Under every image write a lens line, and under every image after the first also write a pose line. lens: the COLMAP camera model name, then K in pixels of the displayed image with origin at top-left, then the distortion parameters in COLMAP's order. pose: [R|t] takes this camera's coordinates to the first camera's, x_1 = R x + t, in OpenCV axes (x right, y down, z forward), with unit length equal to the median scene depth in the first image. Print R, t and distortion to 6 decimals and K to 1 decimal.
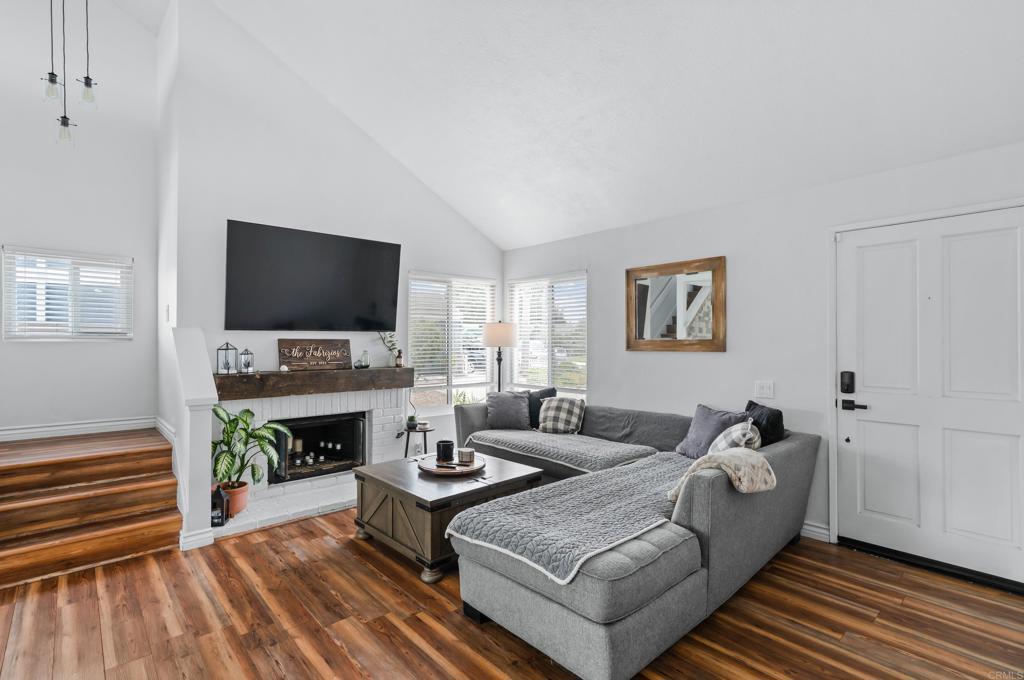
lens RADIAL K [[485.3, 0, 512.0], [0, 485.3, 340.0], [0, 0, 1]] dist [-0.000324, 0.006648]
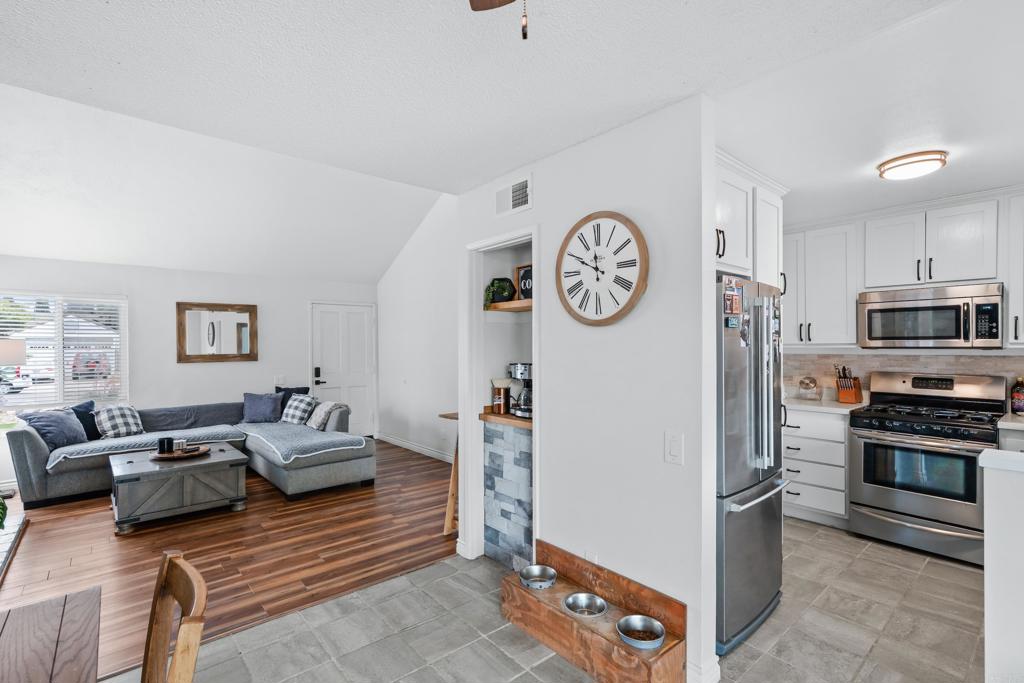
lens RADIAL K [[478.8, 0, 498.7], [0, 478.8, 345.9], [0, 0, 1]] dist [0.001188, 0.001116]
pose [[0.050164, -0.000725, 0.998741, -1.181576], [0.003443, 0.999994, 0.000553, -0.026059], [-0.998735, 0.003411, 0.050167, 0.057142]]
